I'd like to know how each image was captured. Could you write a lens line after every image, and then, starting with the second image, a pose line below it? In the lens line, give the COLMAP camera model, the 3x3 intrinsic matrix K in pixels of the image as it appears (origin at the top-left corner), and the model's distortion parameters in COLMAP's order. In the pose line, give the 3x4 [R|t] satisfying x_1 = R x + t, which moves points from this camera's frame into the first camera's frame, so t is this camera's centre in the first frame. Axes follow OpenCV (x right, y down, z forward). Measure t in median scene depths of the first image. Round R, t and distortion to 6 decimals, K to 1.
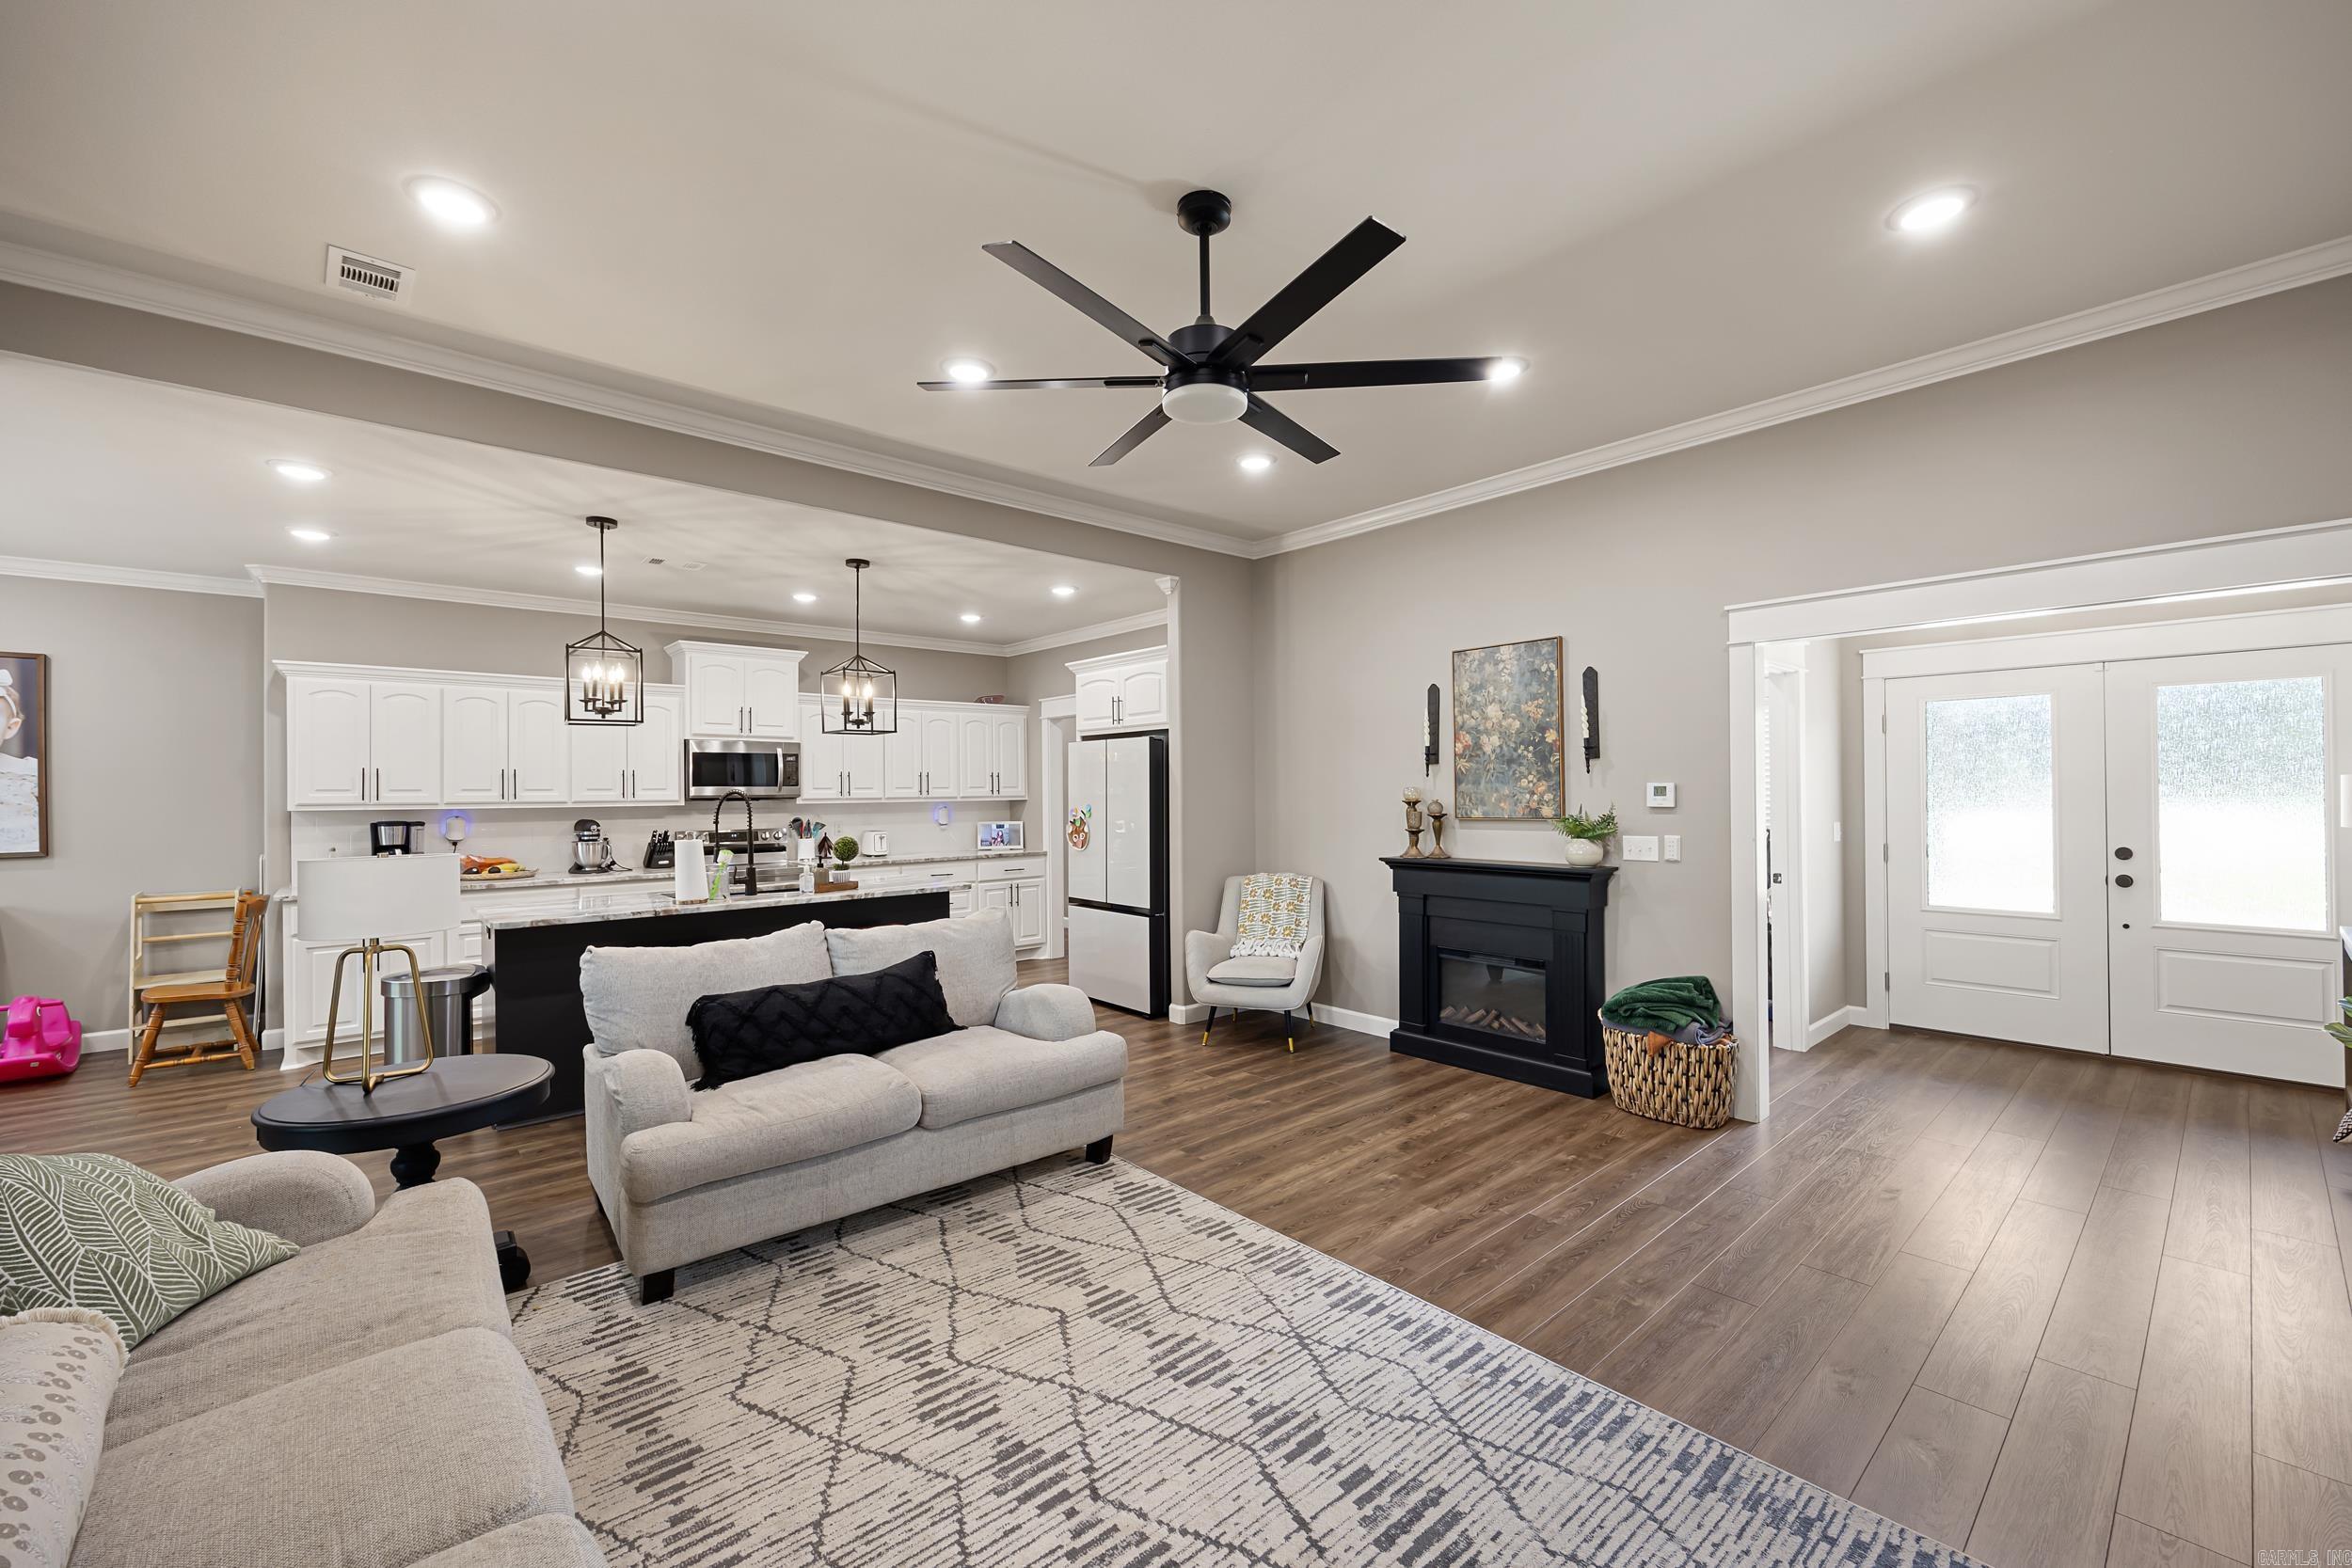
lens RADIAL K [[949.5, 0, 1188.5], [0, 949.5, 780.6], [0, 0, 1]] dist [-0.003831, 0.000375]
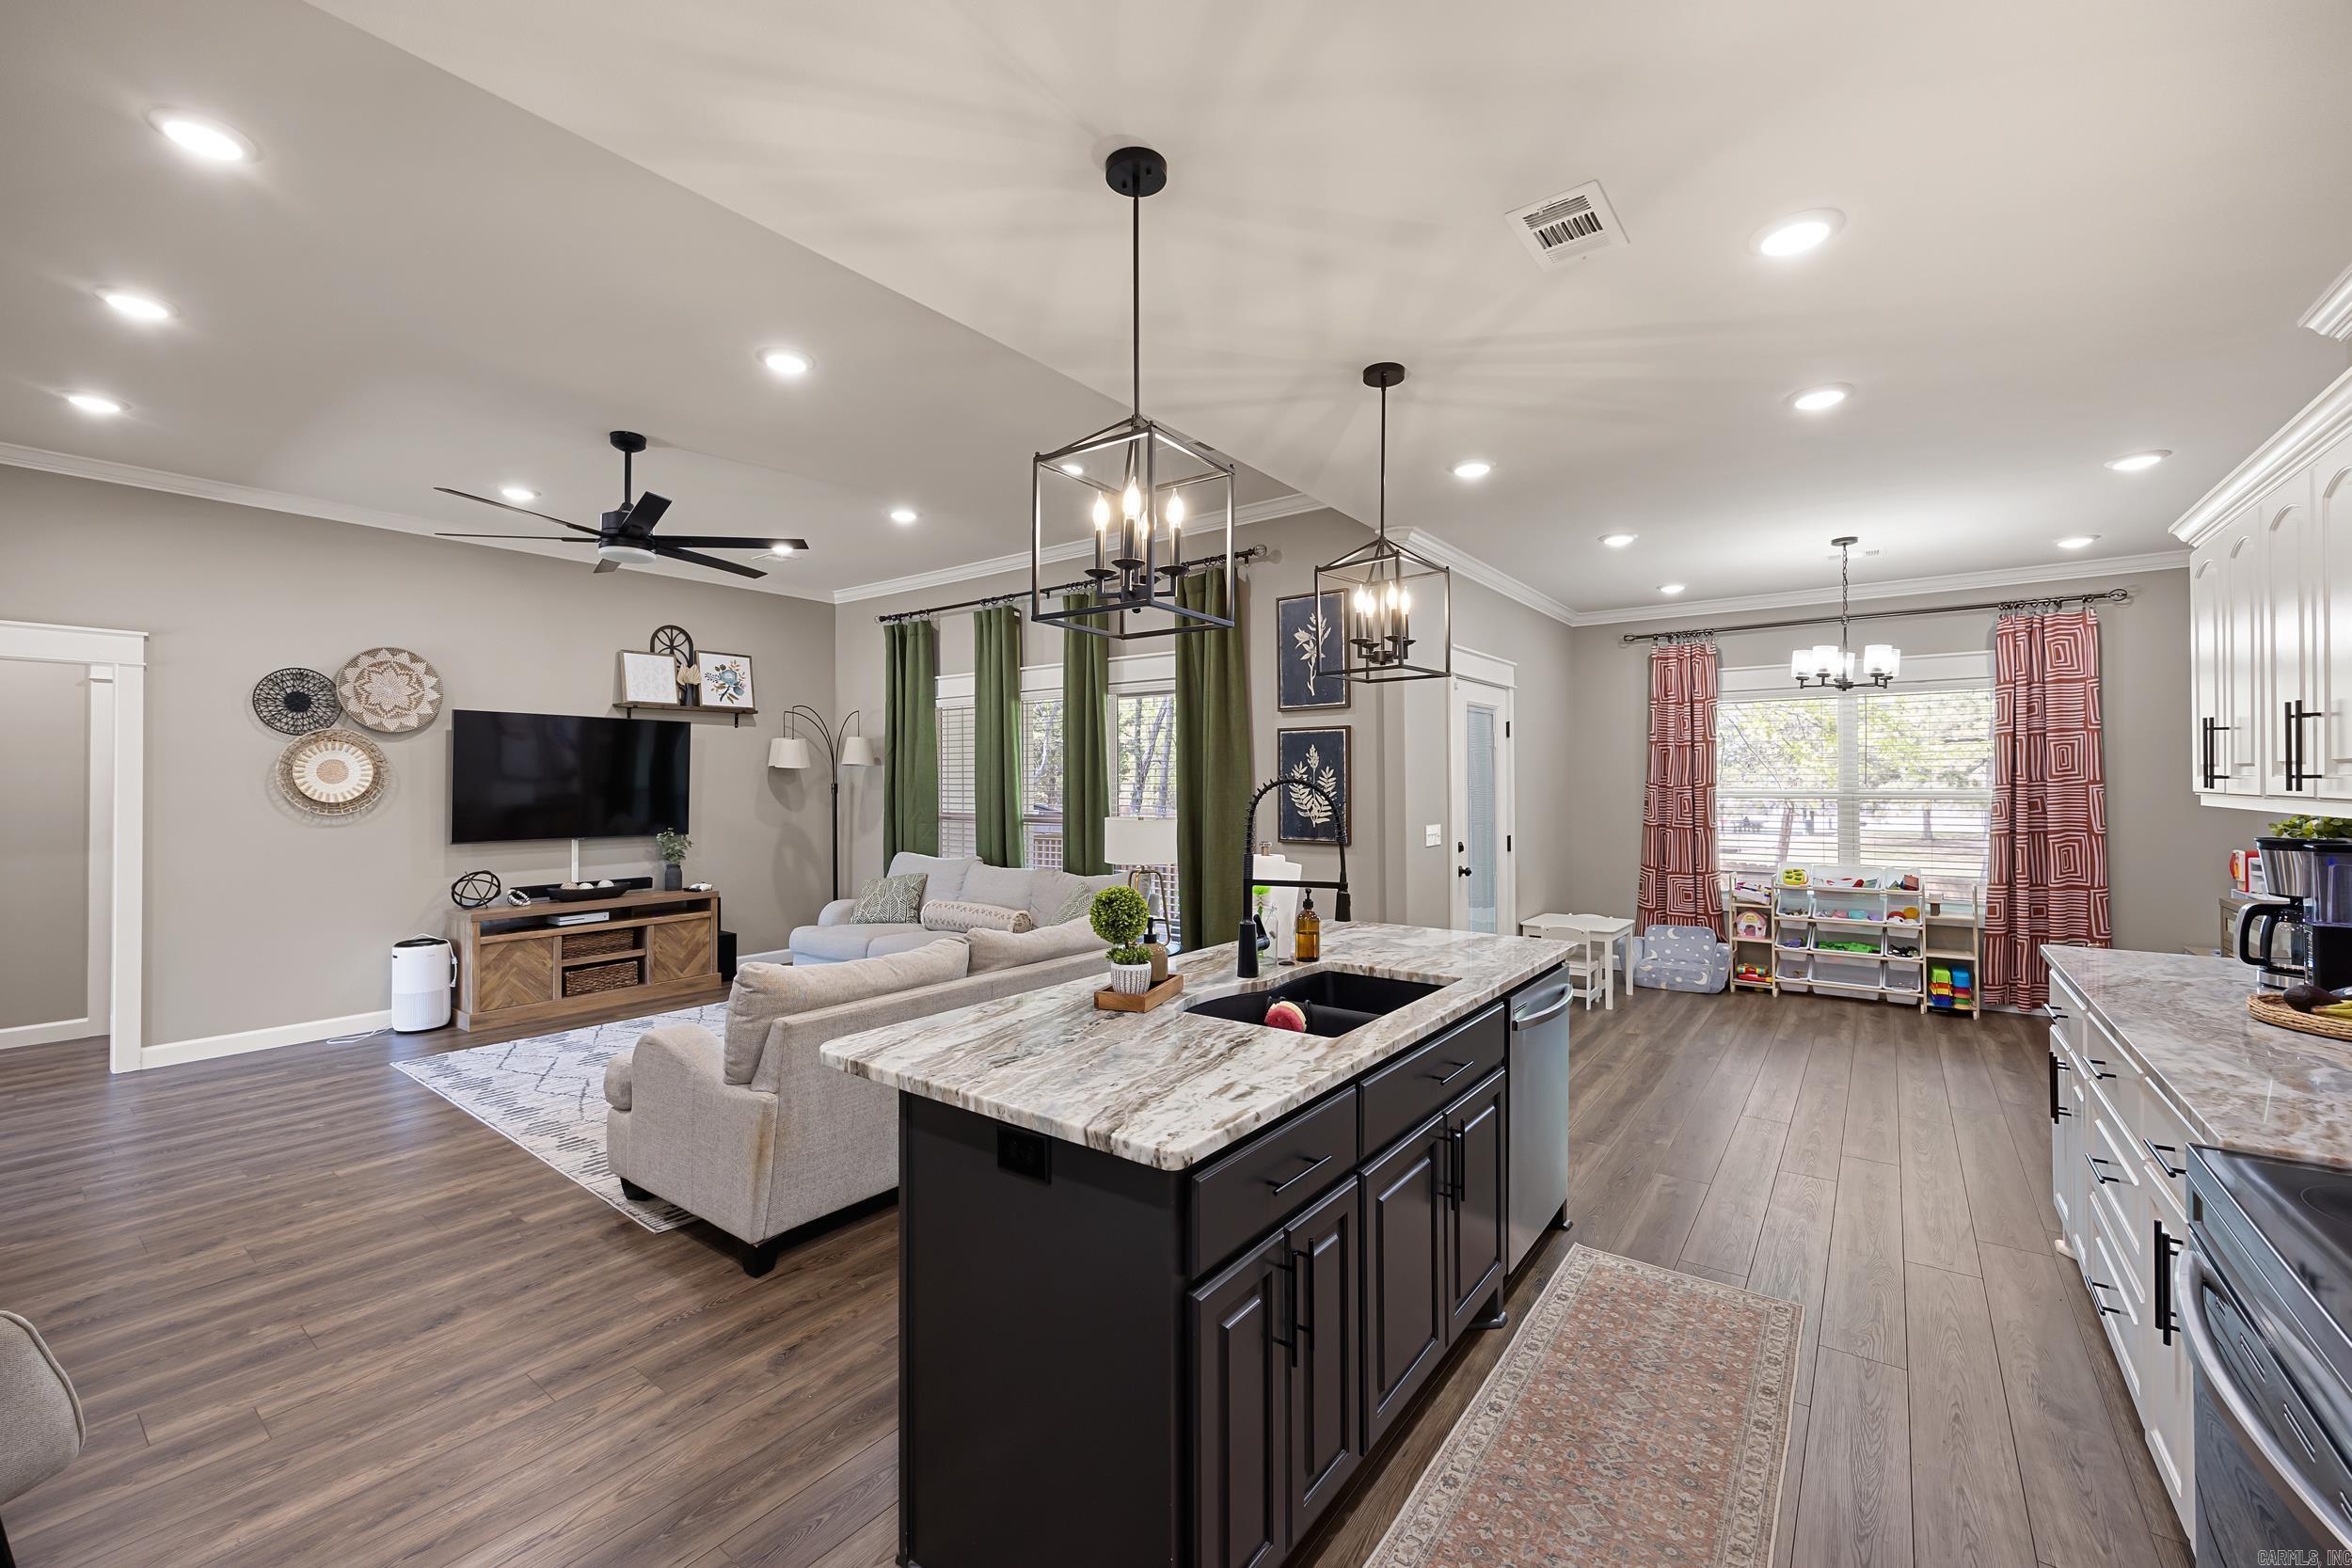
lens RADIAL K [[949.5, 0, 1163.1], [0, 949.5, 772.9], [0, 0, 1]] dist [-0.003831, 0.000375]
pose [[-0.982221, 0.009957, -0.187463, -0.337072], [0.013830, 0.999717, -0.019364, 0.018165], [0.187218, -0.021612, -0.982081, 1.601898]]
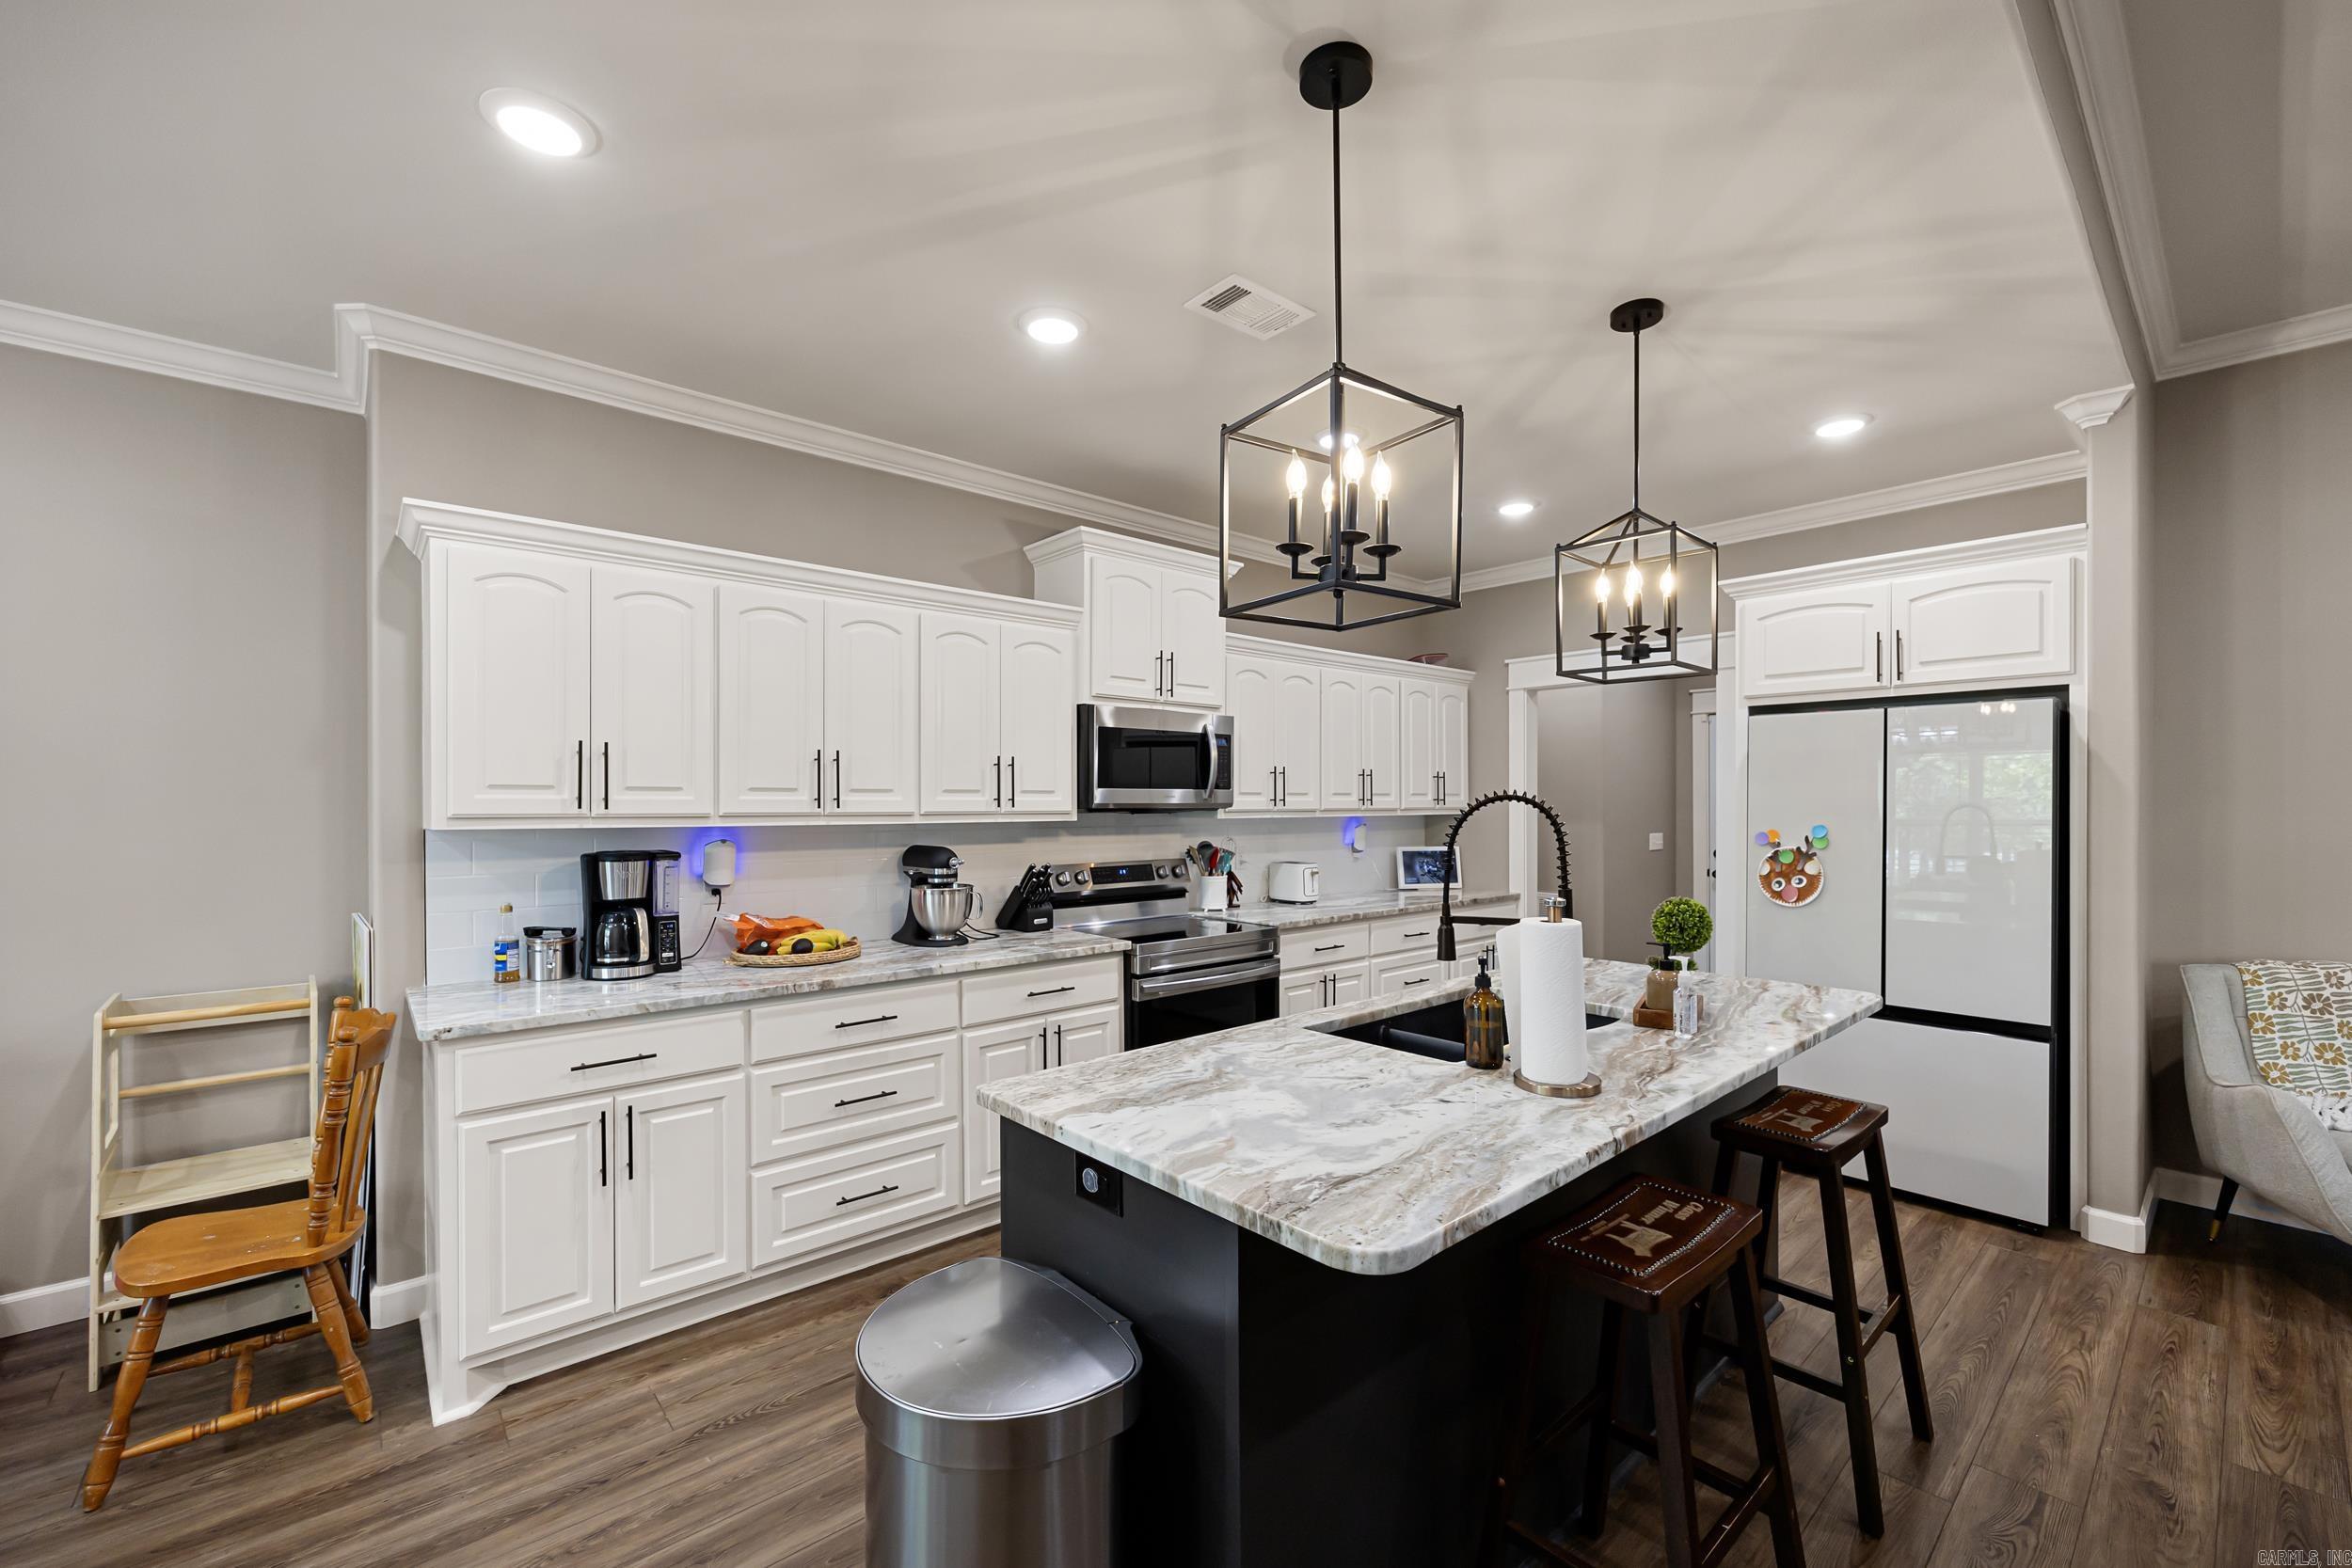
lens RADIAL K [[949.5, 0, 1184.6], [0, 949.5, 804.4], [0, 0, 1]] dist [-0.003831, 0.000375]
pose [[0.999969, 0.007866, 0.000319, -0.670674], [-0.007870, 0.999886, 0.012917, 0.012185], [-0.000217, -0.012919, 0.999917, 0.617468]]
